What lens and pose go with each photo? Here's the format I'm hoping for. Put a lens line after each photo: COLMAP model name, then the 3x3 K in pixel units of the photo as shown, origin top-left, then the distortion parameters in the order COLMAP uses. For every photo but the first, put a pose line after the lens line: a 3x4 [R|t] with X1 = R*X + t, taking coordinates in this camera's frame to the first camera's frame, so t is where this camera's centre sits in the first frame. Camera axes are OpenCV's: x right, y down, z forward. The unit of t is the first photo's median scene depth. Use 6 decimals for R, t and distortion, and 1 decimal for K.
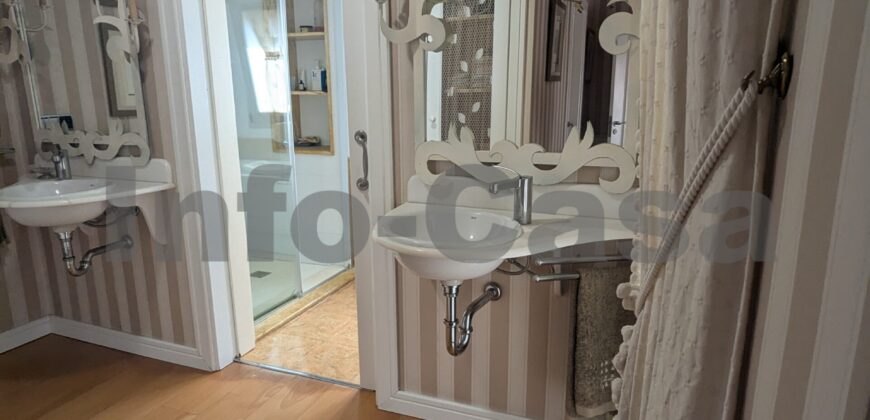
lens RADIAL K [[545.4, 0, 435.0], [0, 545.4, 210.0], [0, 0, 1]] dist [0.004365, 0.001457]
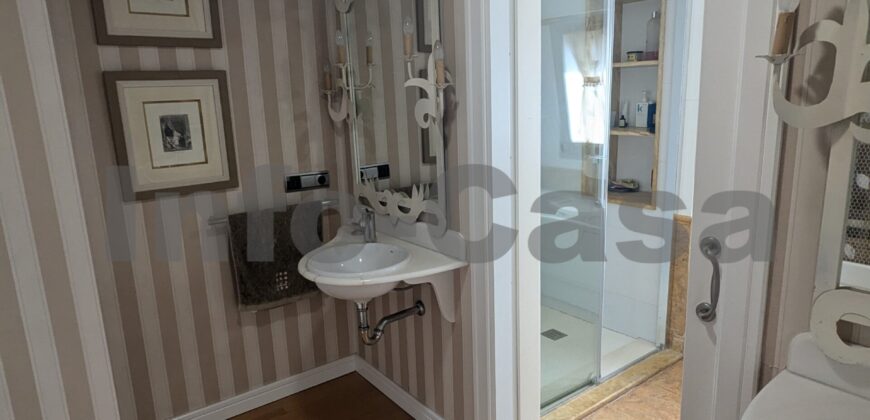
lens RADIAL K [[548.2, 0, 439.4], [0, 548.2, 208.1], [0, 0, 1]] dist [0.004862, -0.006357]
pose [[0.856350, 0.086563, -0.509090, -0.063502], [-0.088150, 0.995885, 0.021056, -0.129079], [0.508817, 0.026845, 0.860456, 0.185643]]
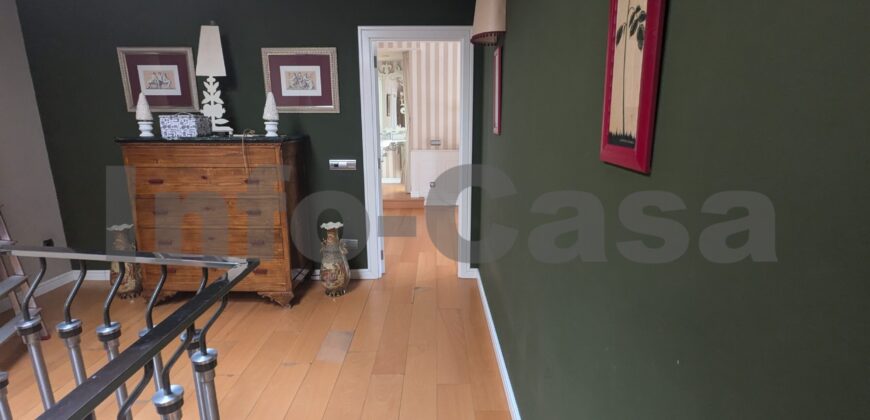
lens RADIAL K [[378.5, 0, 437.0], [0, 378.5, 192.9], [0, 0, 1]] dist [0.001013, -0.000200]
pose [[0.927818, -0.070836, 0.366245, -0.630919], [0.078437, 0.996902, -0.005894, 0.443205], [-0.364693, 0.034195, 0.930500, -2.050259]]
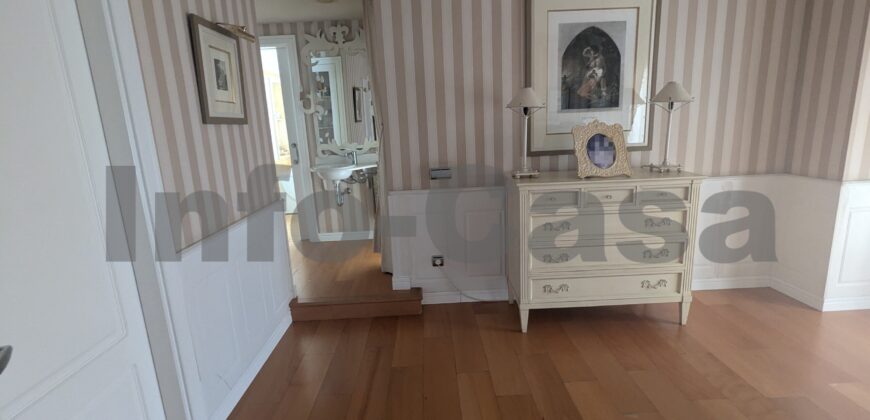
lens RADIAL K [[378.5, 0, 437.0], [0, 378.5, 192.9], [0, 0, 1]] dist [0.001013, -0.000200]
pose [[0.917176, -0.109468, 0.383153, -0.185097], [0.125533, 0.991942, -0.017097, 0.189238], [-0.378194, 0.063779, 0.923527, -0.859882]]
